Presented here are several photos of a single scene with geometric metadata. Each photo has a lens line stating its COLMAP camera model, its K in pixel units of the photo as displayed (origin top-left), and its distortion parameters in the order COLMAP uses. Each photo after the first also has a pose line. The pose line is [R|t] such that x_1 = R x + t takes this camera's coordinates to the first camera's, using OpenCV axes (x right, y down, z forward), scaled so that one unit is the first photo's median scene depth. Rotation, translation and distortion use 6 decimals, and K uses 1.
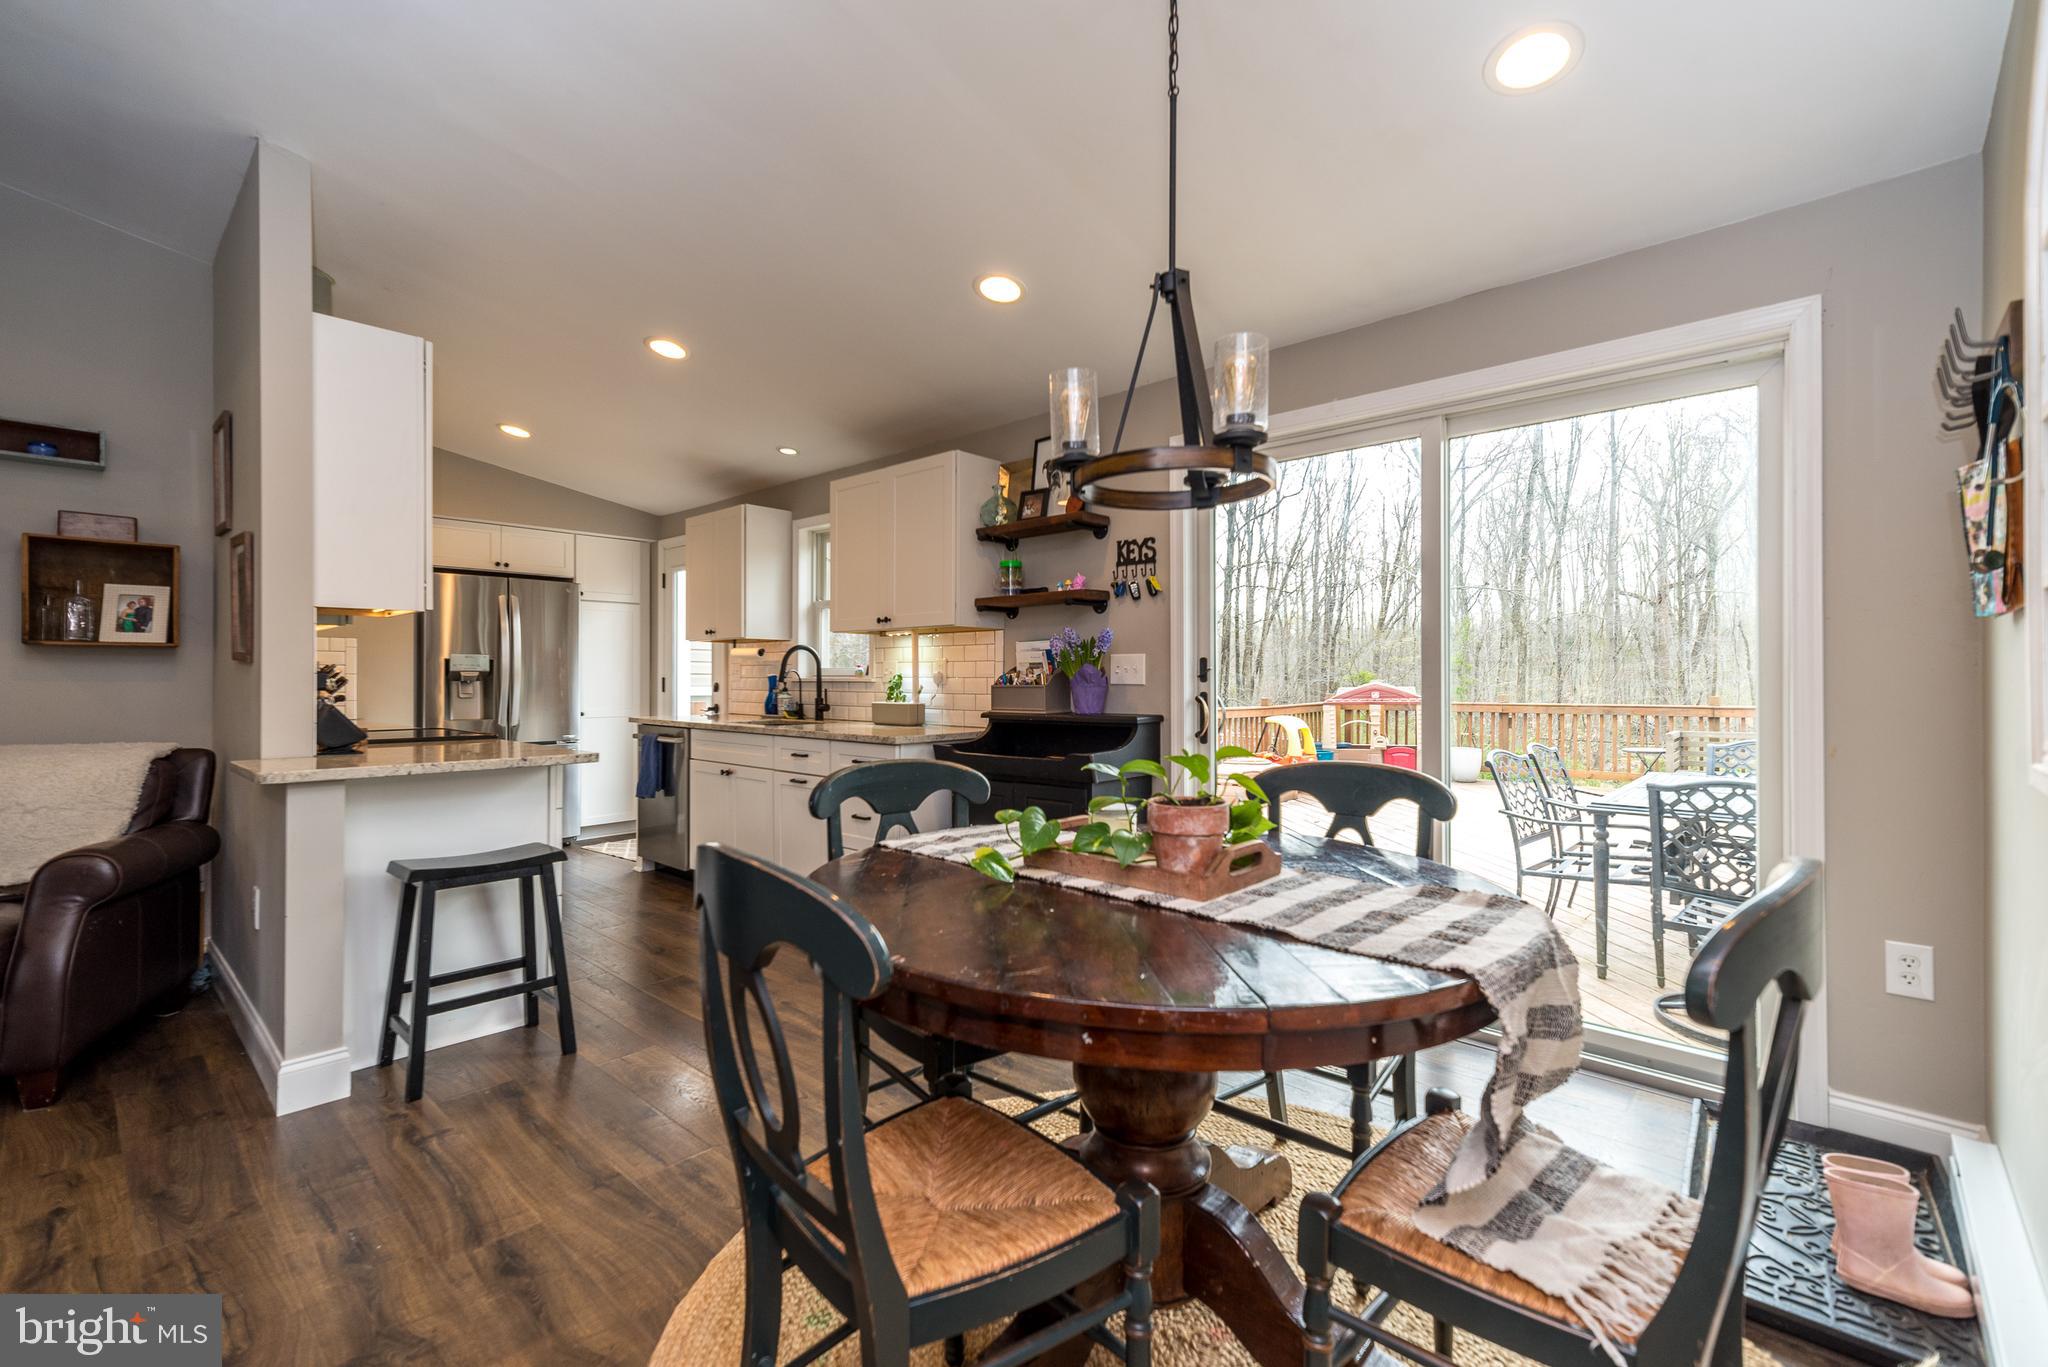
lens RADIAL K [[867.1, 0, 1024.0], [0, 867.1, 683.5], [0, 0, 1]] dist [-0.001348, -0.000049]
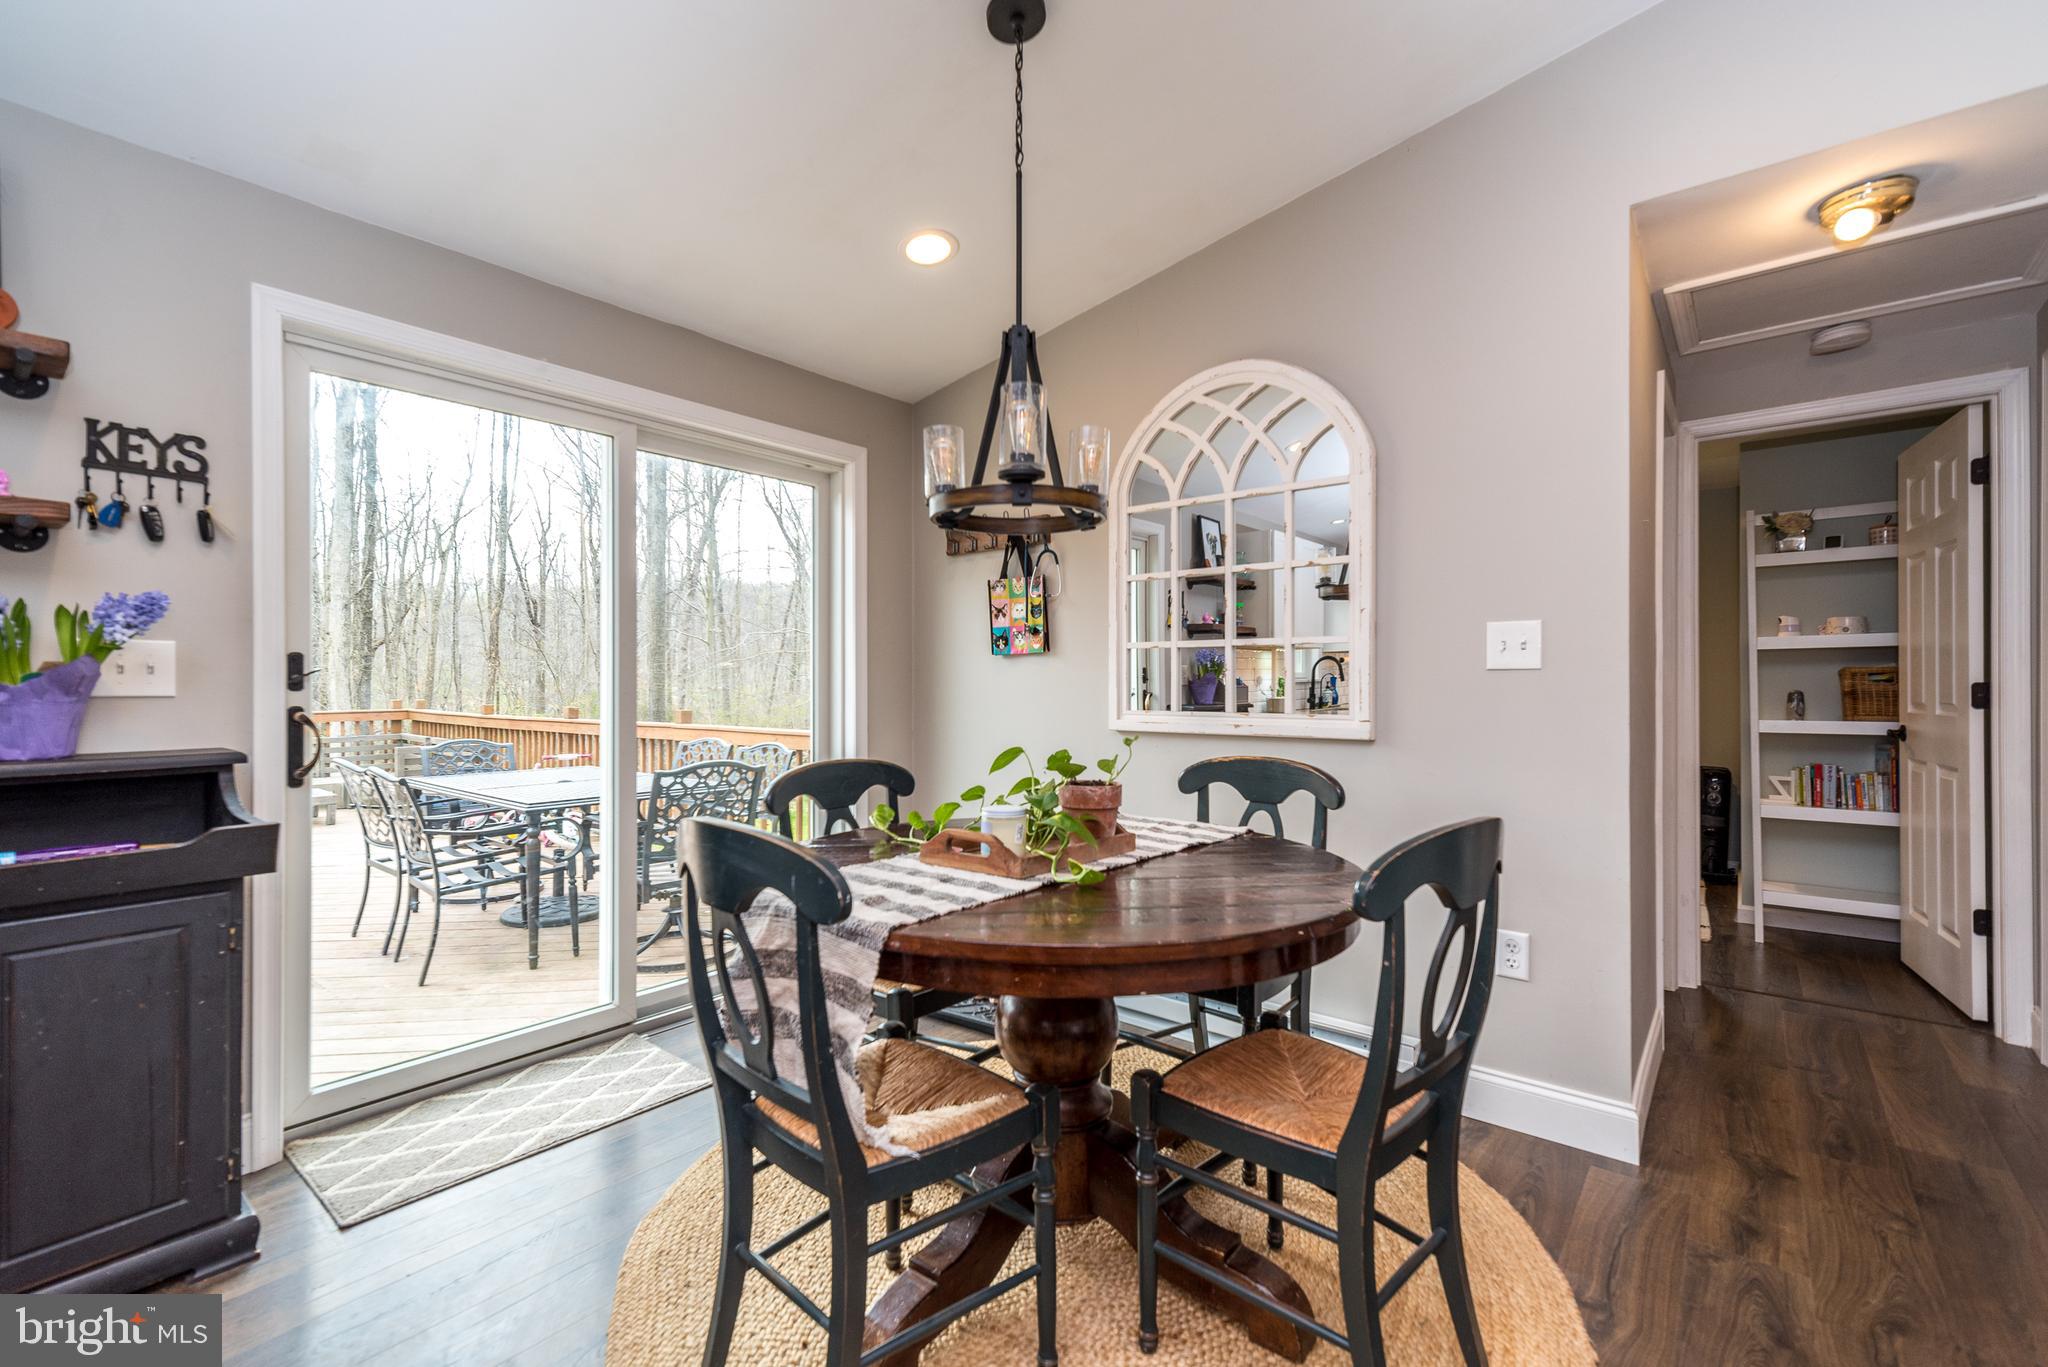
lens RADIAL K [[880.6, 0, 998.0], [0, 880.6, 684.7], [0, 0, 1]] dist [0.000986, 0.000653]
pose [[-0.044990, 0.001419, 0.998986, -0.337259], [0.010601, 0.999943, -0.000943, -0.000276], [-0.998931, 0.010548, -0.045002, 0.375563]]
